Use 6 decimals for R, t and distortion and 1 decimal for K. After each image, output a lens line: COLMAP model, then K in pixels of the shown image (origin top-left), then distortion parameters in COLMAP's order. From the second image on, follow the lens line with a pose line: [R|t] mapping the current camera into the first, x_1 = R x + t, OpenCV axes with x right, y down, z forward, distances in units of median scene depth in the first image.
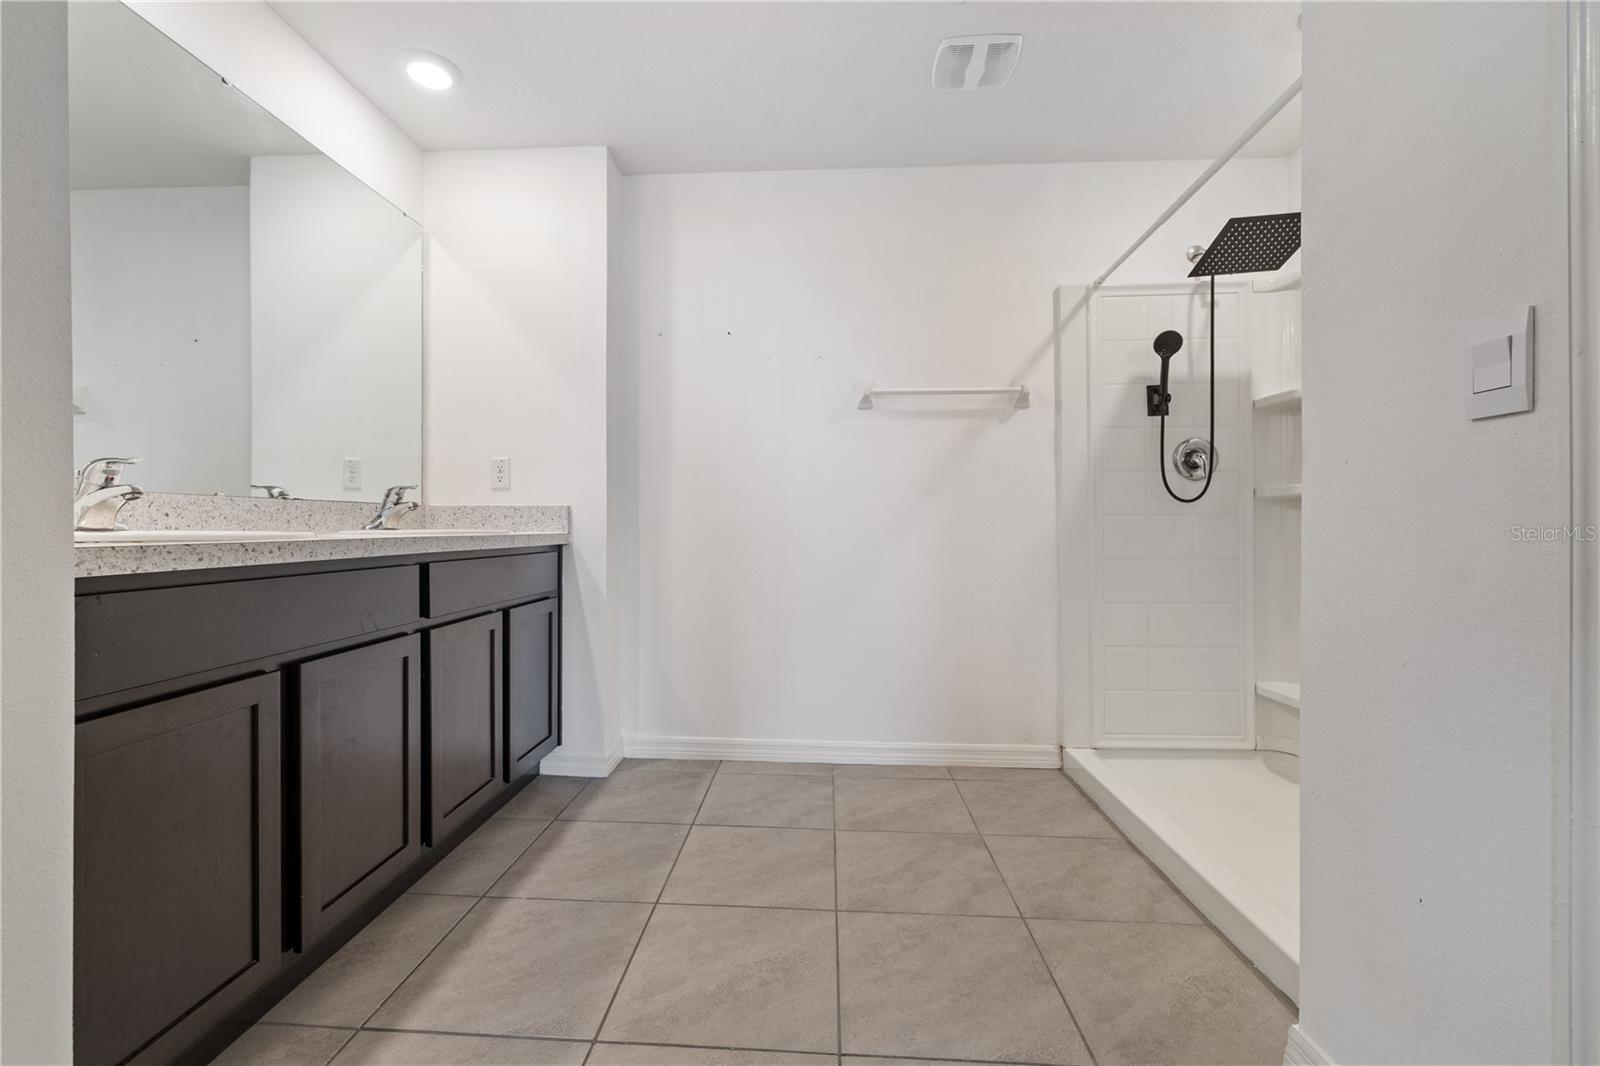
lens RADIAL K [[672.8, 0, 784.7], [0, 672.8, 527.4], [0, 0, 1]] dist [-0.000242, 0.000100]
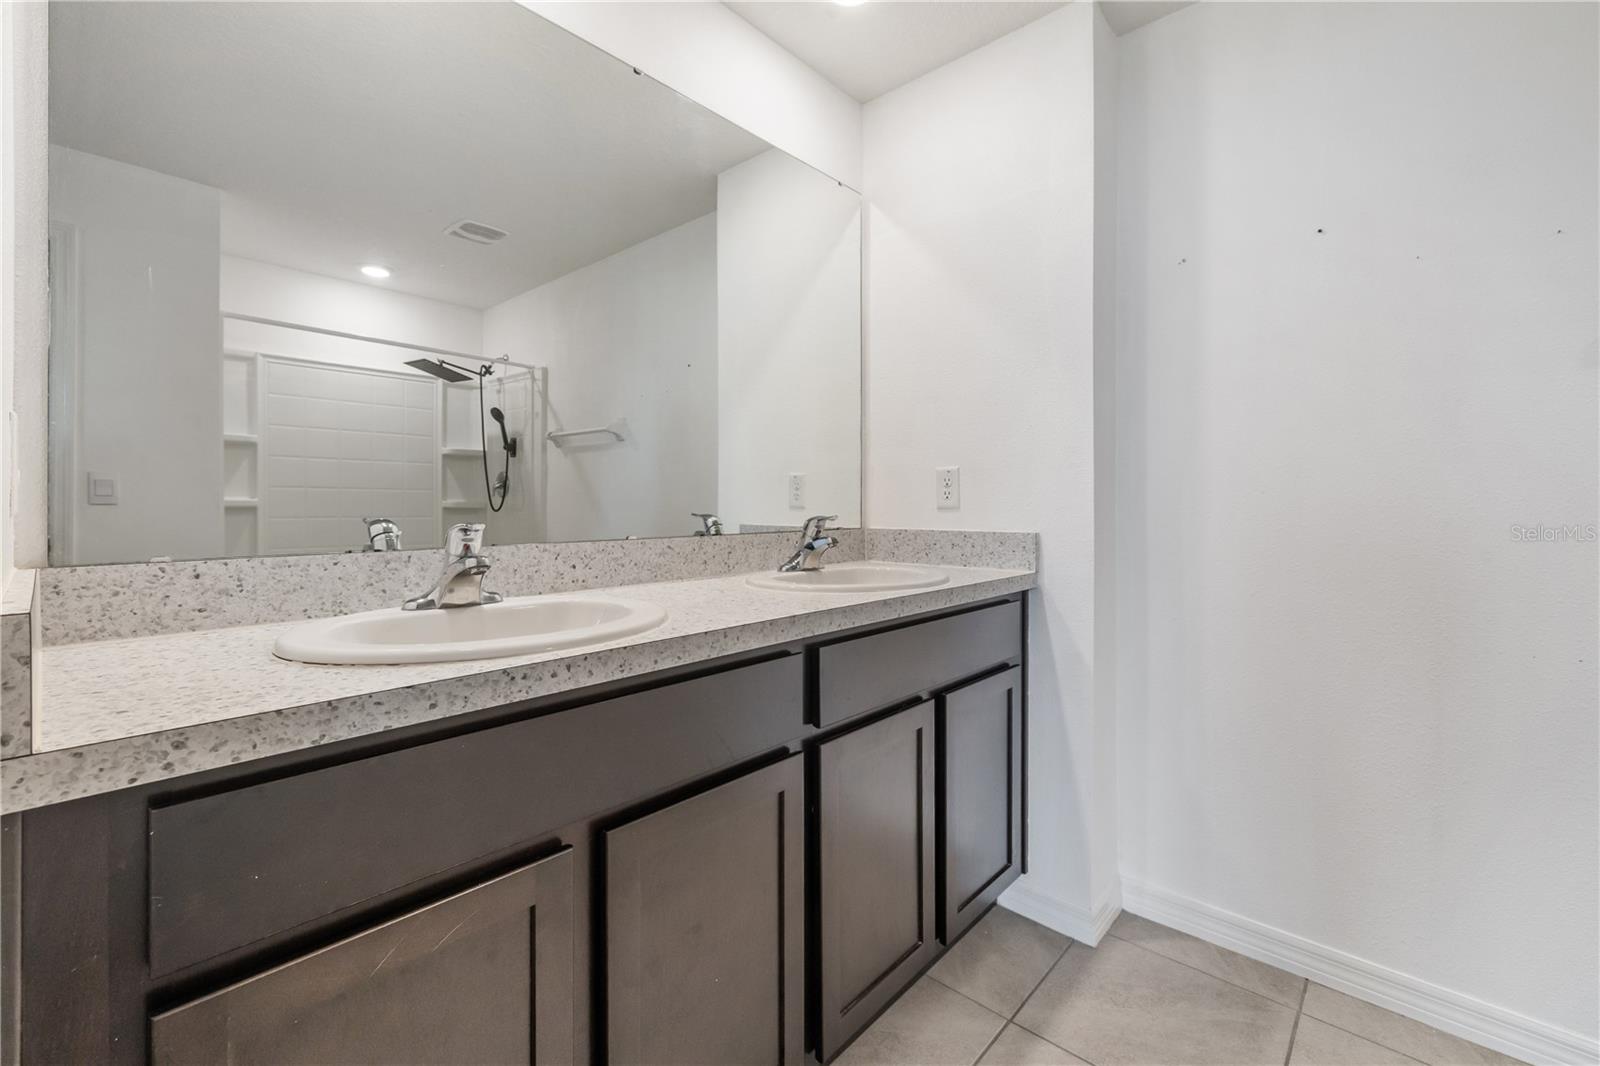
lens RADIAL K [[680.7, 0, 797.0], [0, 680.7, 502.8], [0, 0, 1]] dist [-0.000434, 0.000543]
pose [[0.779508, -0.003032, -0.626384, -0.076467], [0.001366, 0.999994, -0.003141, -0.064775], [0.626390, 0.001593, 0.779508, 0.308552]]
